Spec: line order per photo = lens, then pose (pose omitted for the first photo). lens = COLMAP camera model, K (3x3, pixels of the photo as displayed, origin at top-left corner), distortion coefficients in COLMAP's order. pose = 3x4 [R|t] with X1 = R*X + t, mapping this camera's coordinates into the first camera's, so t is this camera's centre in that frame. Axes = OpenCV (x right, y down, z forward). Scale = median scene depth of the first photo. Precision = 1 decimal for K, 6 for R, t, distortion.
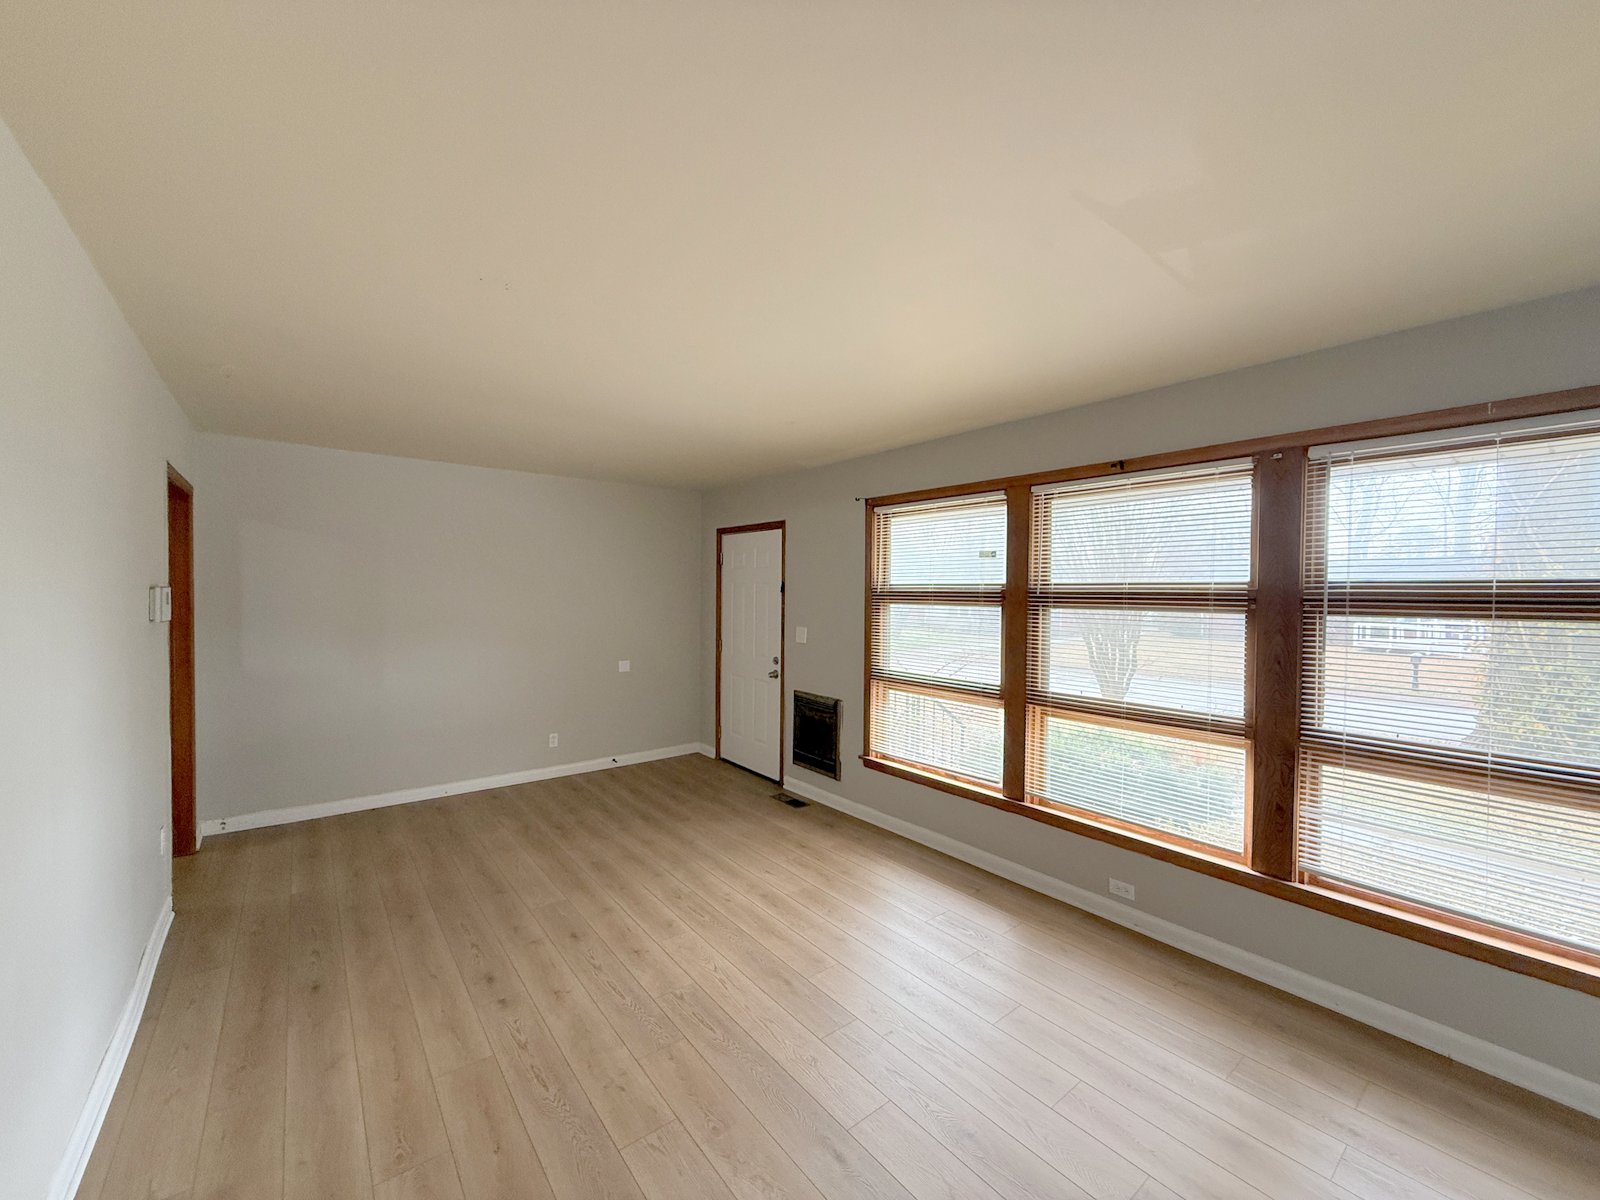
lens RADIAL K [[633.6, 0, 795.7], [0, 633.6, 601.4], [0, 0, 1]] dist [0.000289, 0.000004]
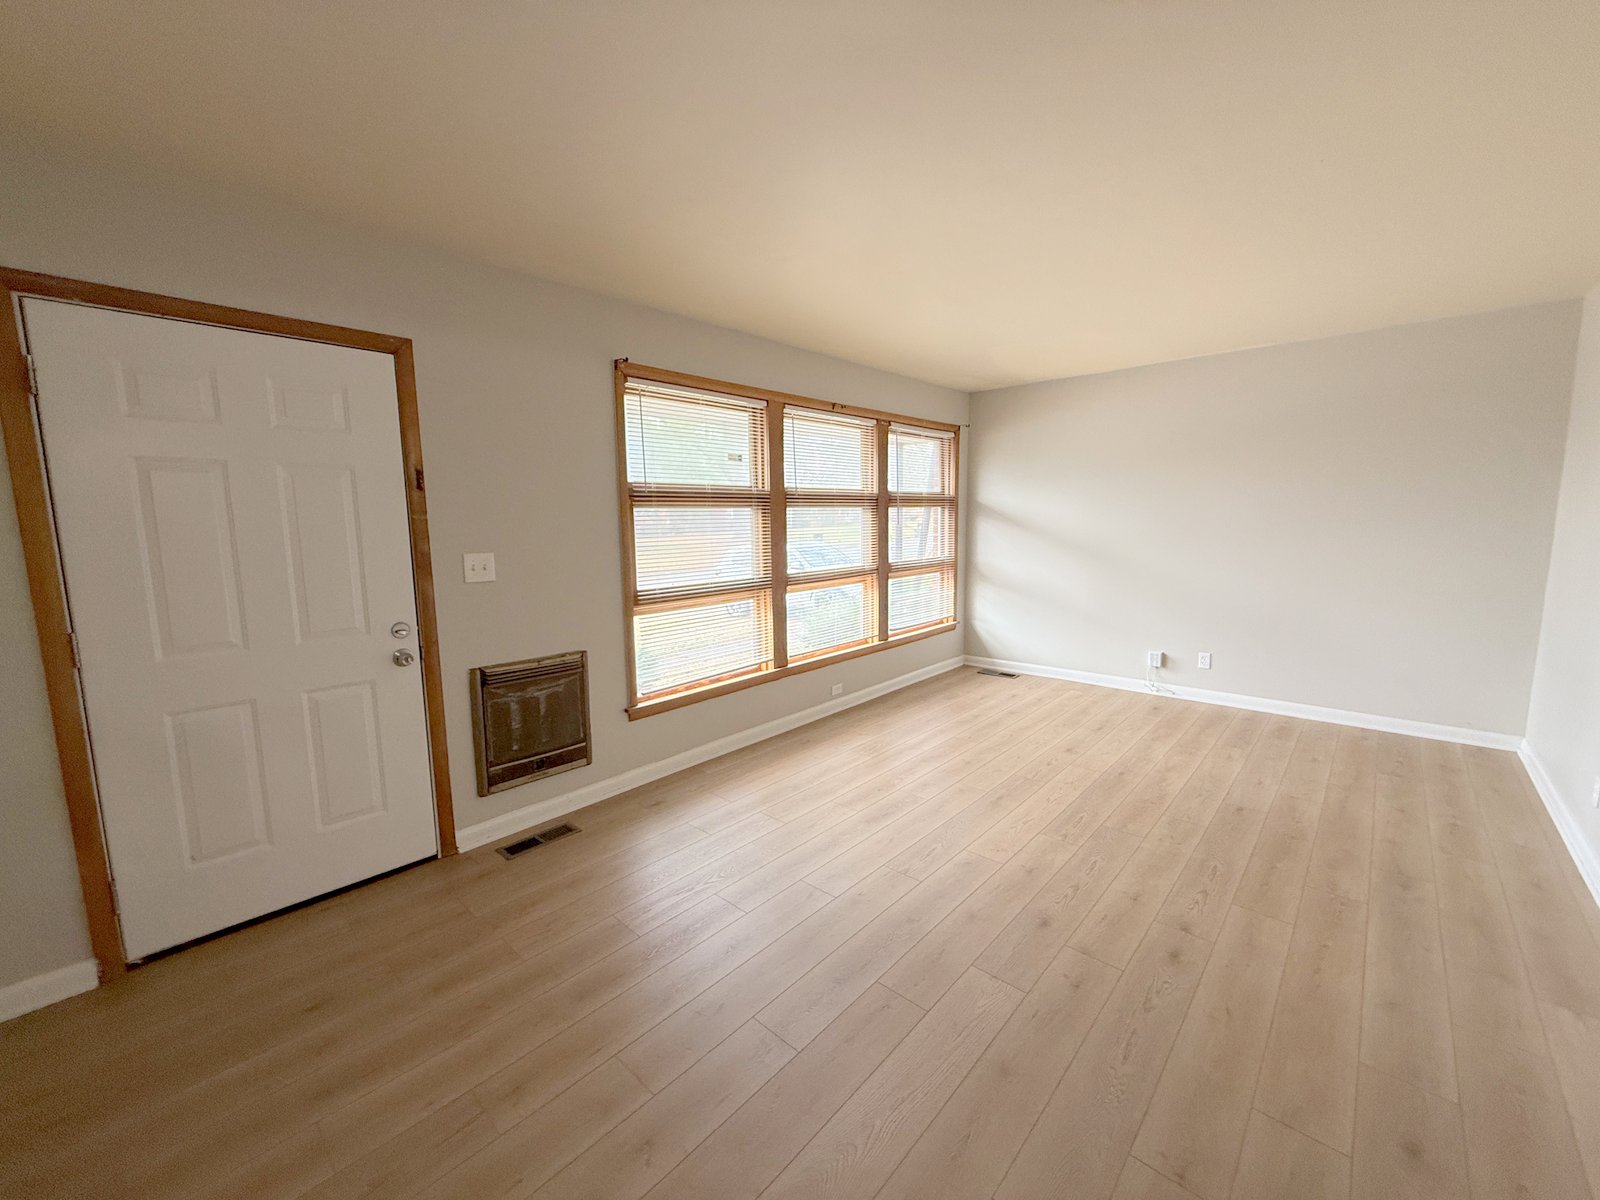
lens RADIAL K [[633.6, 0, 795.7], [0, 633.6, 601.4], [0, 0, 1]] dist [0.000289, 0.000004]
pose [[-0.154985, -0.138424, 0.978171, -0.734917], [0.027137, 0.989165, 0.144279, 0.012014], [-0.987544, 0.048905, -0.149549, 1.019315]]
